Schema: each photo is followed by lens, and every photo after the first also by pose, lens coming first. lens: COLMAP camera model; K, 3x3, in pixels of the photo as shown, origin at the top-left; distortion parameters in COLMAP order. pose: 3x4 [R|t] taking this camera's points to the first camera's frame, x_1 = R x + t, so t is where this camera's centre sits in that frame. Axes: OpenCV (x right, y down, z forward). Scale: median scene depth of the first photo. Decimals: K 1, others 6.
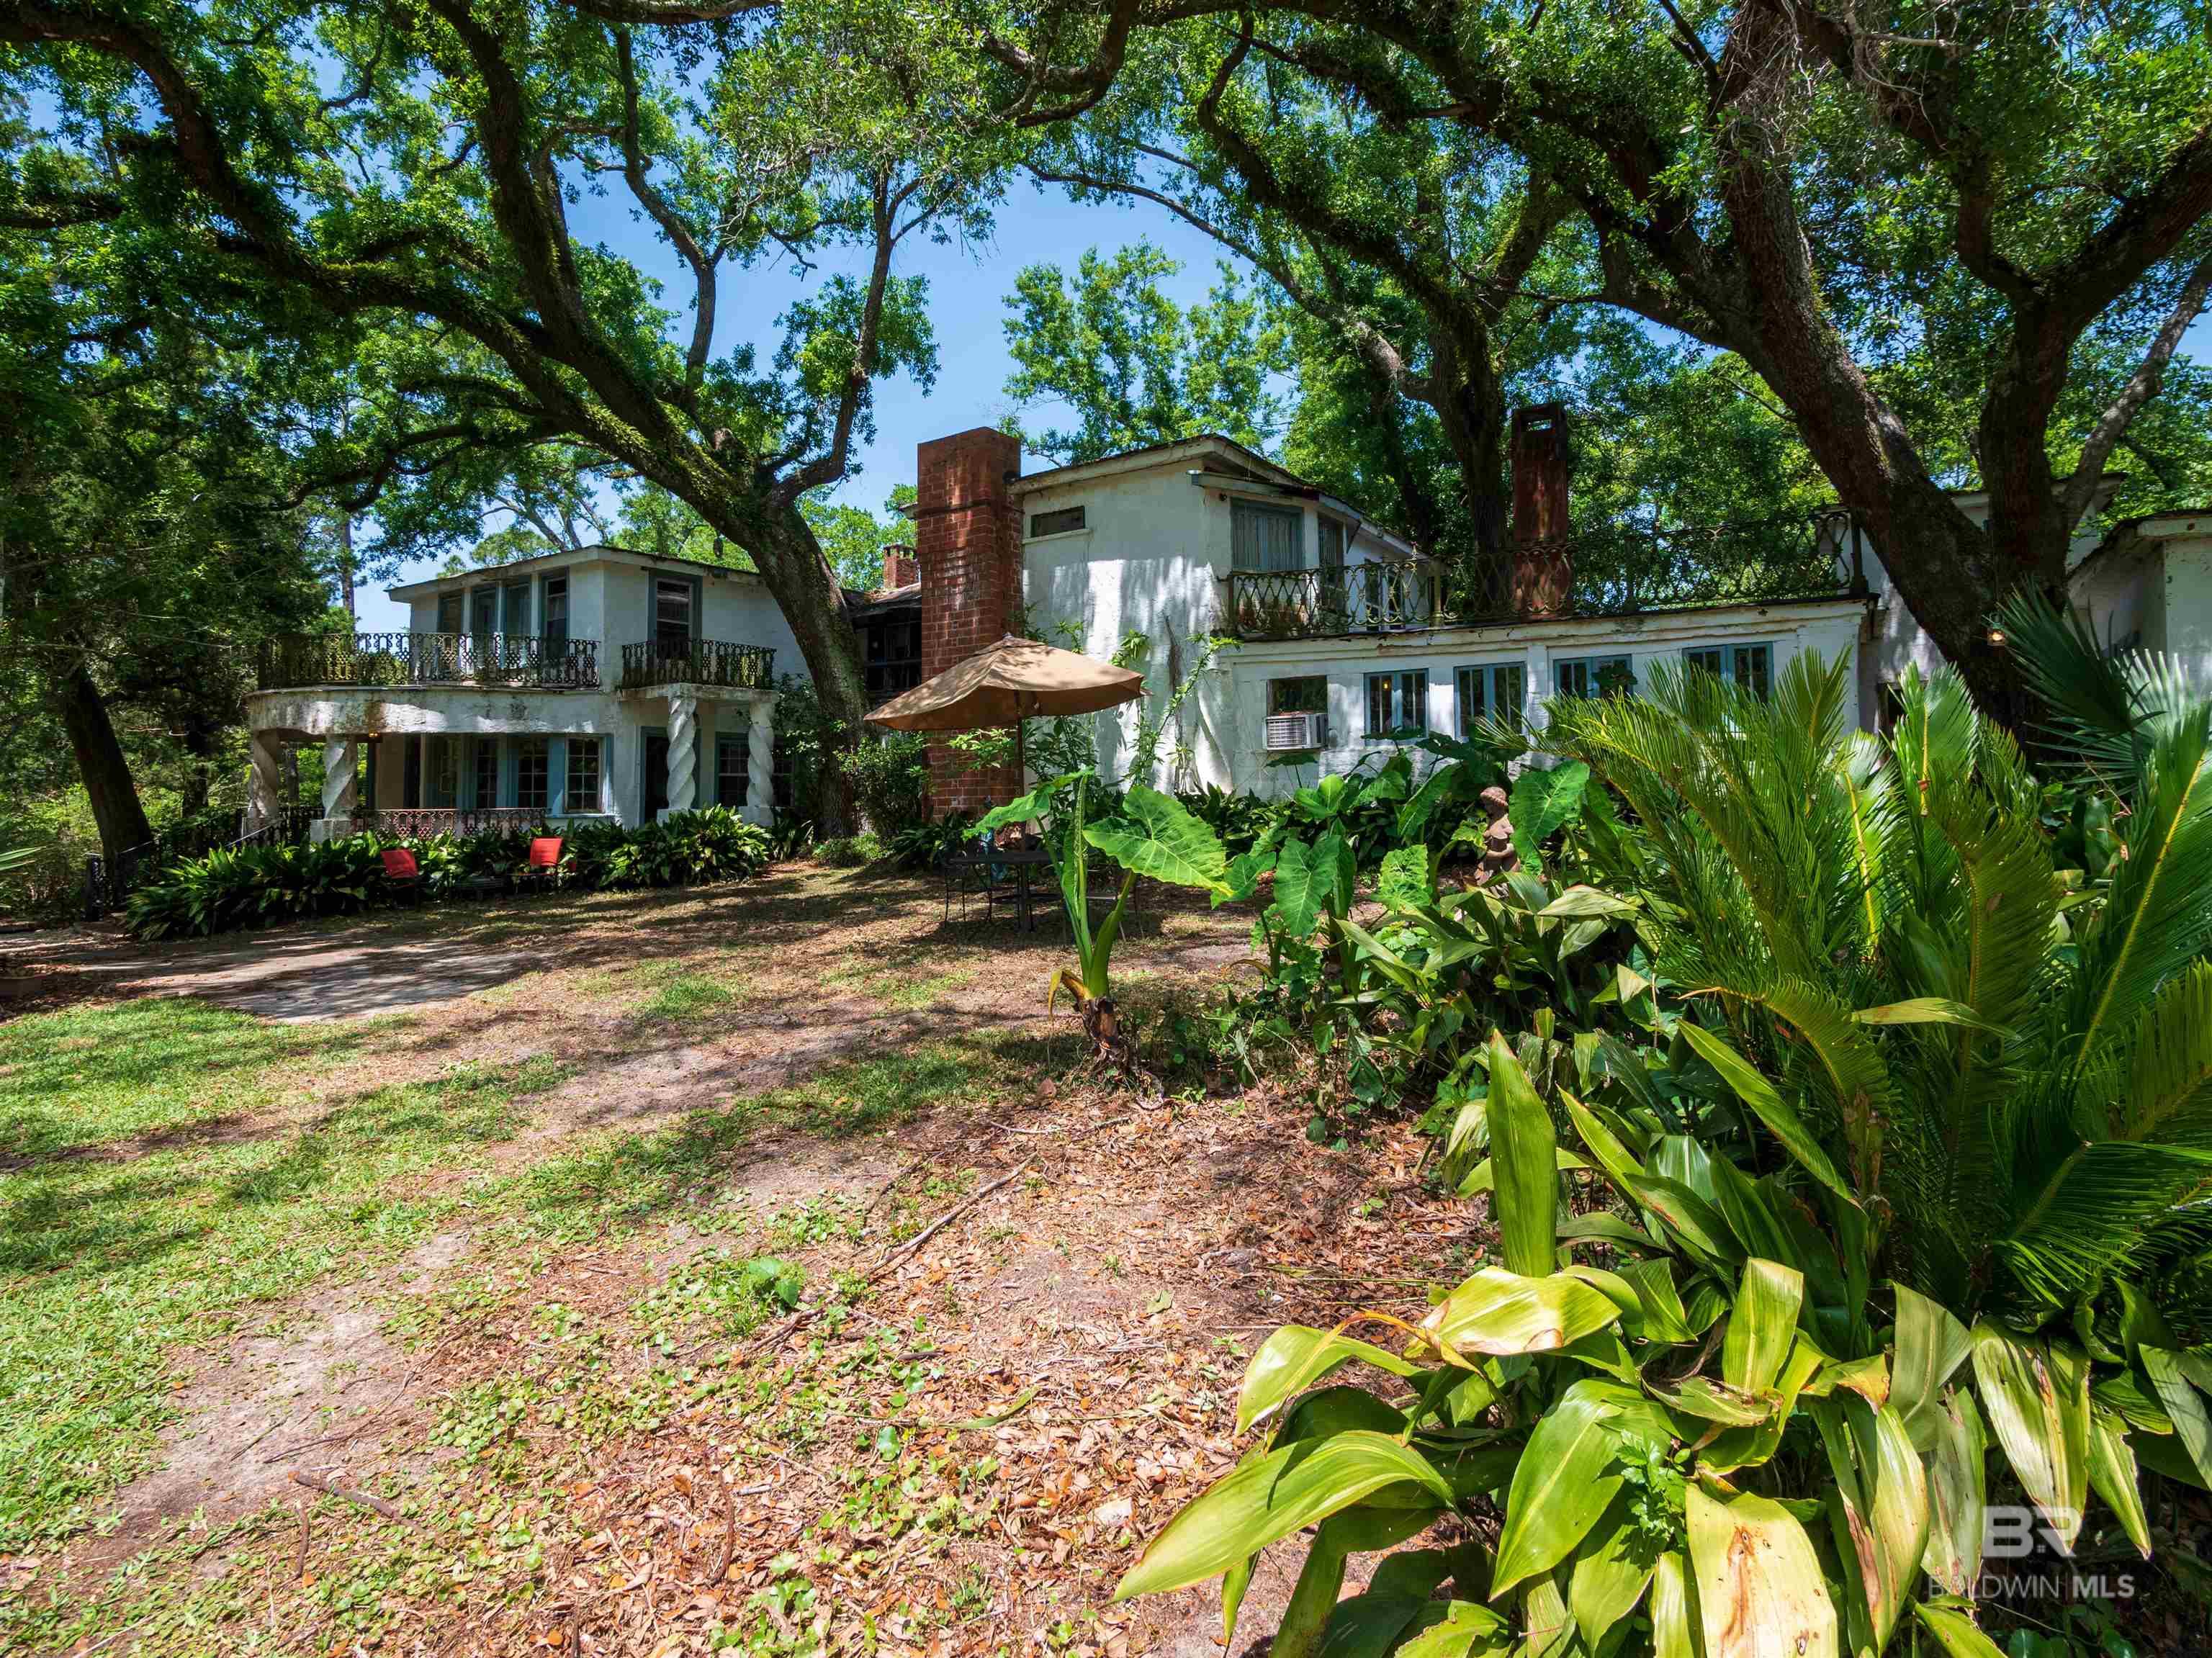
lens RADIAL K [[1068.2, 0, 1098.8], [0, 1068.2, 721.0], [0, 0, 1]] dist [-0.003861, -0.000794]
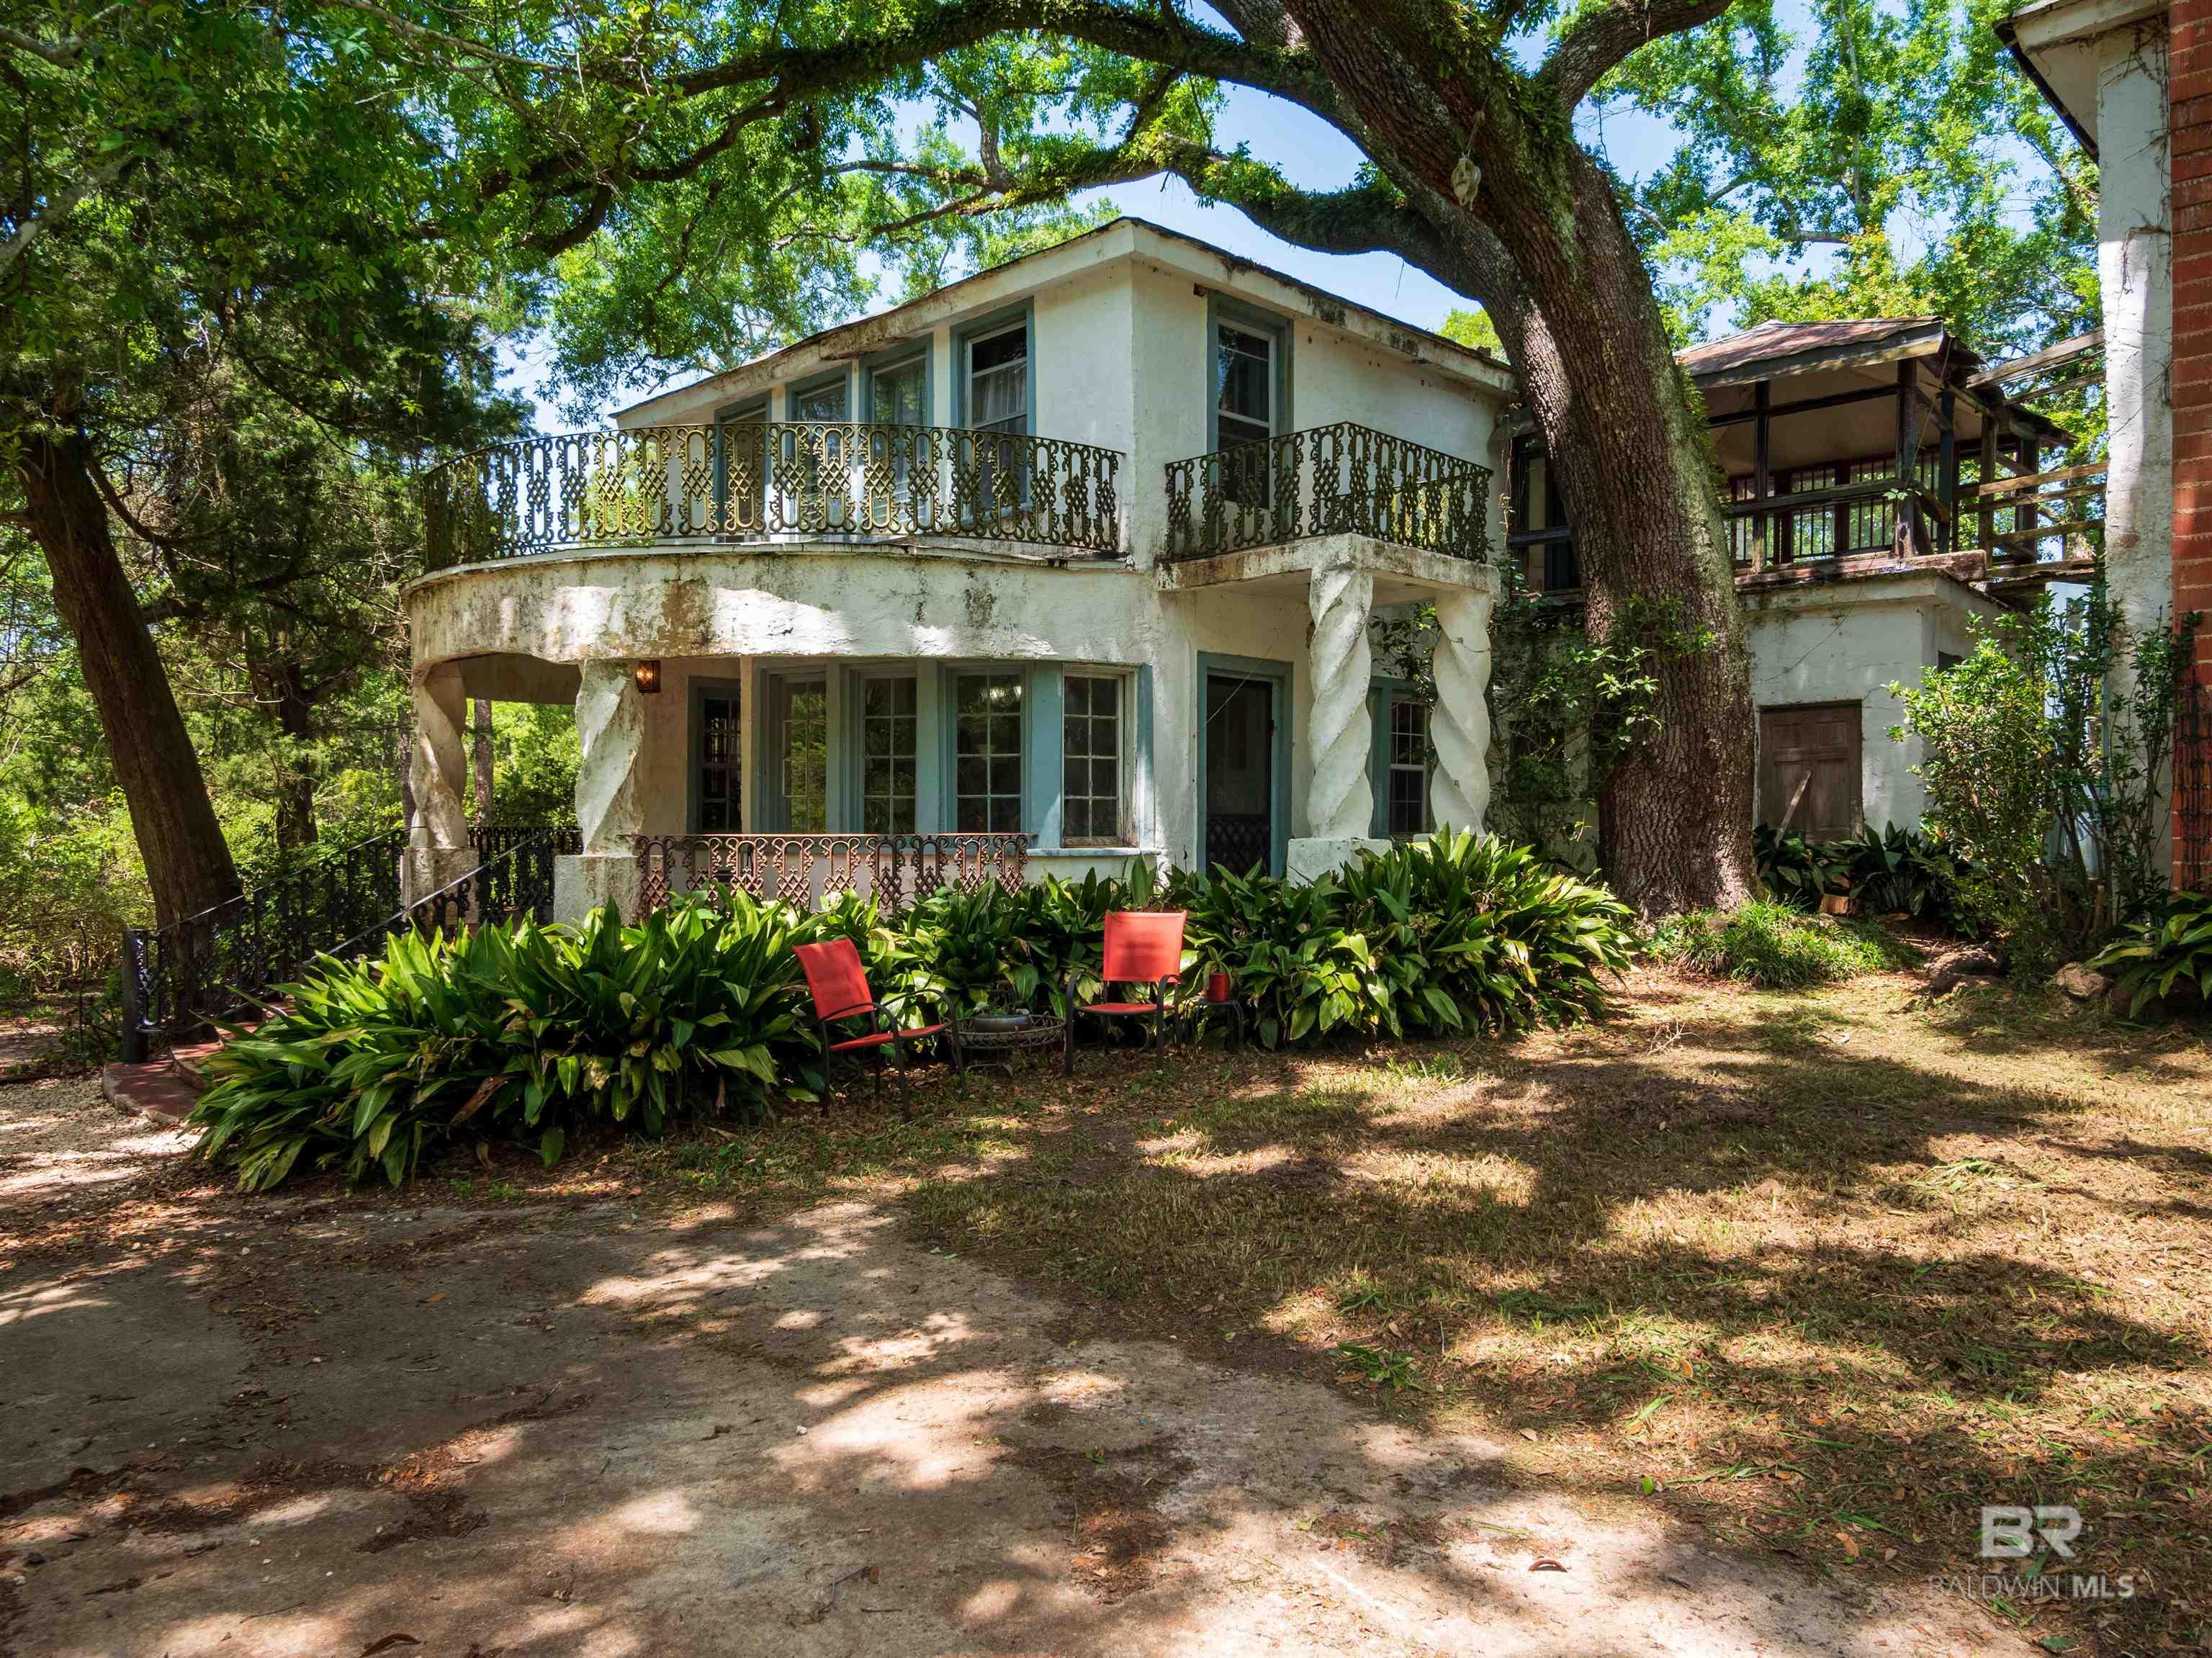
lens RADIAL K [[1463.3, 0, 1094.6], [0, 1463.3, 818.4], [0, 0, 1]] dist [0.003173, -0.007692]
pose [[0.981842, 0.007456, -0.189553, -0.377760], [0.005004, 0.997862, 0.065170, 0.036352], [0.189634, -0.064935, 0.979705, 0.418445]]
